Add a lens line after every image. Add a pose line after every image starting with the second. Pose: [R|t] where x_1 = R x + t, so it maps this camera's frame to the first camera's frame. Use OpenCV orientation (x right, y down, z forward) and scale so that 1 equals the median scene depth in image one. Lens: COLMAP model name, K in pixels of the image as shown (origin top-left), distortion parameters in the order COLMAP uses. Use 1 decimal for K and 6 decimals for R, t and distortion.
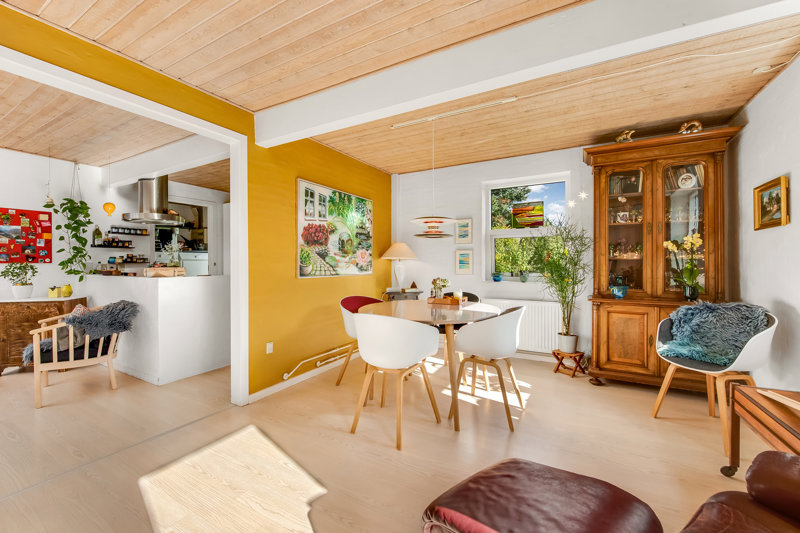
lens RADIAL K [[331.6, 0, 398.3], [0, 331.6, 263.6], [0, 0, 1]] dist [-0.004495, -0.000393]
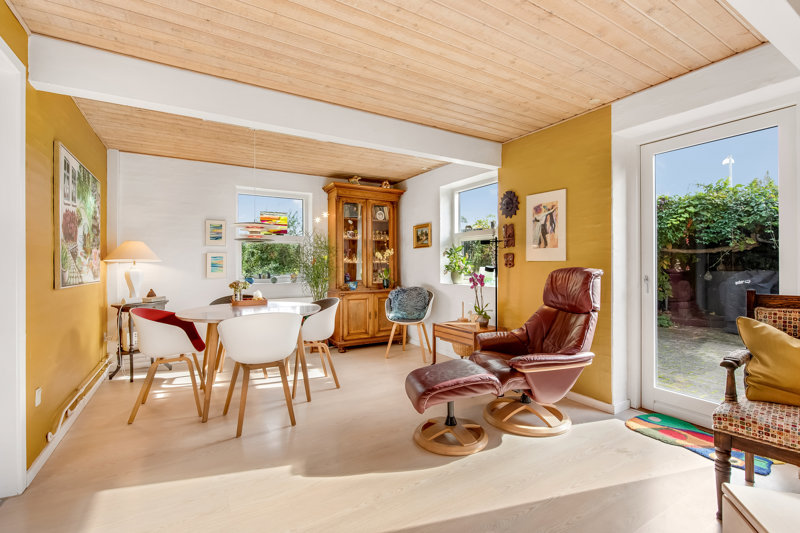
lens RADIAL K [[365.4, 0, 401.5], [0, 365.4, 265.8], [0, 0, 1]] dist [0.003169, 0.000123]
pose [[0.489229, -0.002206, 0.872153, -0.623925], [0.006206, 0.999980, -0.000952, 0.001680], [-0.872133, 0.005878, 0.489233, 0.024547]]
